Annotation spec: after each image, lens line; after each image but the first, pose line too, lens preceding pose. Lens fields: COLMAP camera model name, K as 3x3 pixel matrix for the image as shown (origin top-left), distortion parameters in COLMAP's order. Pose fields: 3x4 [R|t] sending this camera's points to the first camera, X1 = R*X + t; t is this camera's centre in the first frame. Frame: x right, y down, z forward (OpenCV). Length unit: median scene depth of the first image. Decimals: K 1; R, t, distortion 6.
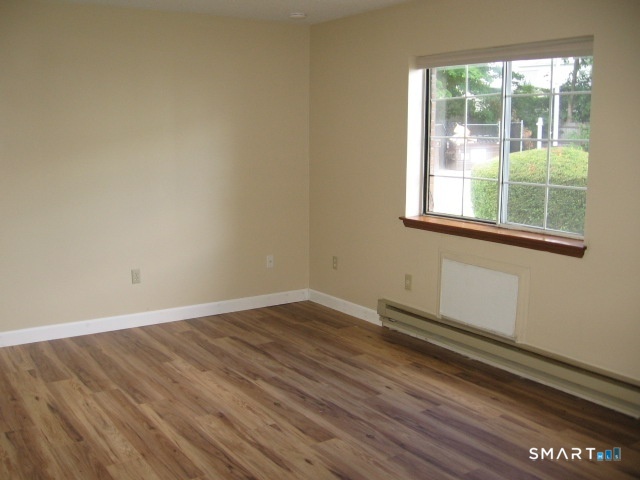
lens RADIAL K [[671.7, 0, 318.6], [0, 671.7, 239.8], [0, 0, 1]] dist [-0.094978, 0.000000]
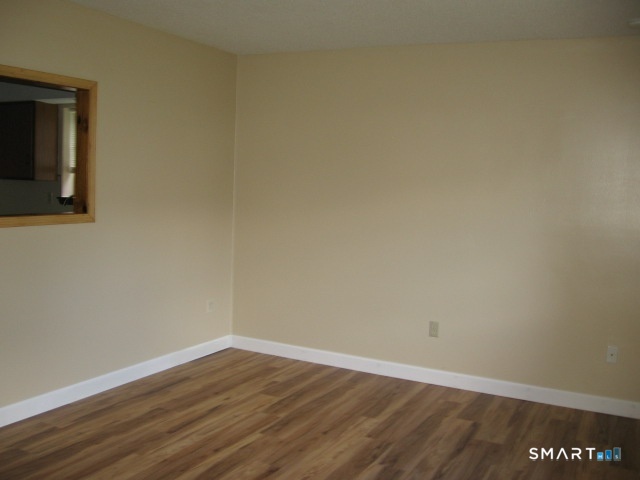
lens RADIAL K [[671.7, 0, 319.3], [0, 671.7, 238.8], [0, 0, 1]] dist [-0.094978, 0.000000]
pose [[0.459608, 0.089233, -0.883628, 0.584081], [-0.170039, 0.985375, 0.011064, -0.067466], [0.871692, 0.145166, 0.468059, 0.493120]]
